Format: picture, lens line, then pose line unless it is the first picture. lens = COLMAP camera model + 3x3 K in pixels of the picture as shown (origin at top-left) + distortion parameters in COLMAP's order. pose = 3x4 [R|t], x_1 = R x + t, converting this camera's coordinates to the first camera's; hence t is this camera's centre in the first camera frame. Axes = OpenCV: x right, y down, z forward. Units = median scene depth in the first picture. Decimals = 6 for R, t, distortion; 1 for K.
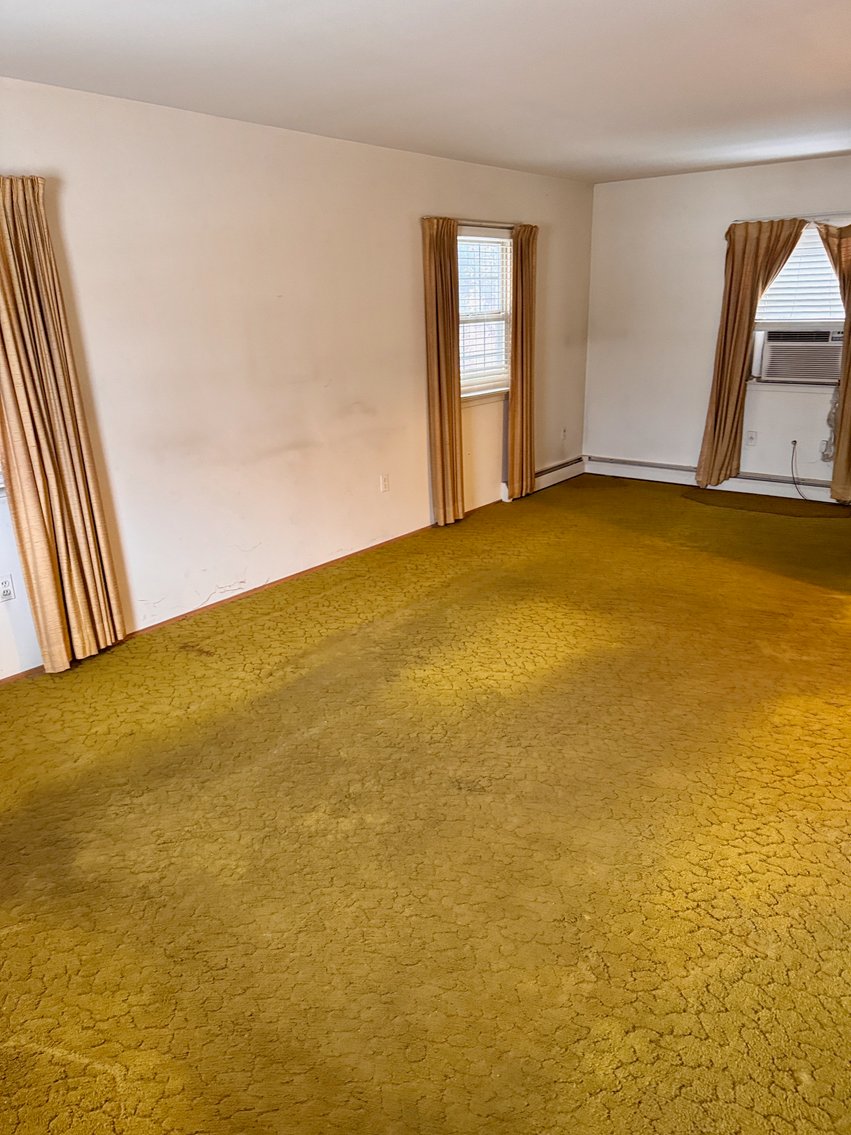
lens RADIAL K [[796.9, 0, 425.5], [0, 796.9, 567.5], [0, 0, 1]] dist [0.058239, -0.061208]
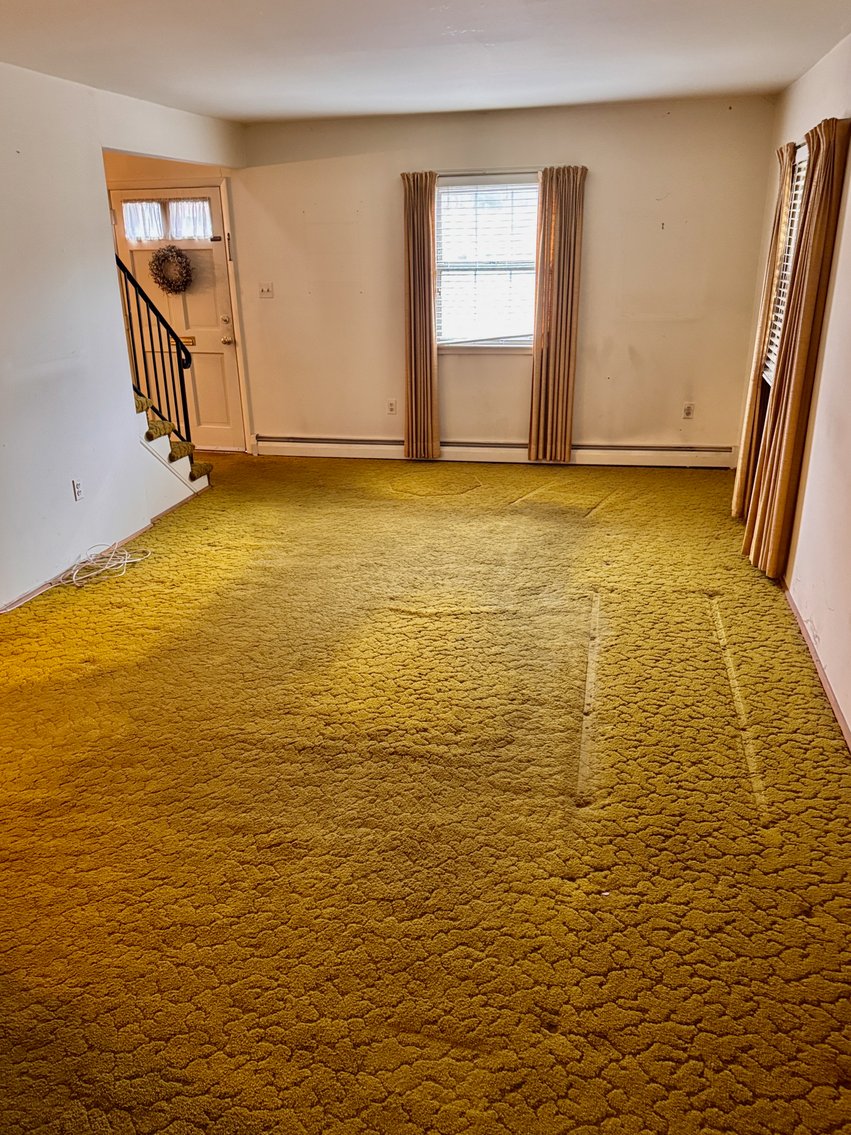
lens RADIAL K [[796.9, 0, 425.5], [0, 796.9, 567.5], [0, 0, 1]] dist [0.058239, -0.061208]
pose [[-0.891178, 0.204518, -0.404937, 0.285192], [-0.106958, 0.772726, 0.625664, -0.346510], [0.440864, 0.600889, -0.666762, 1.008006]]
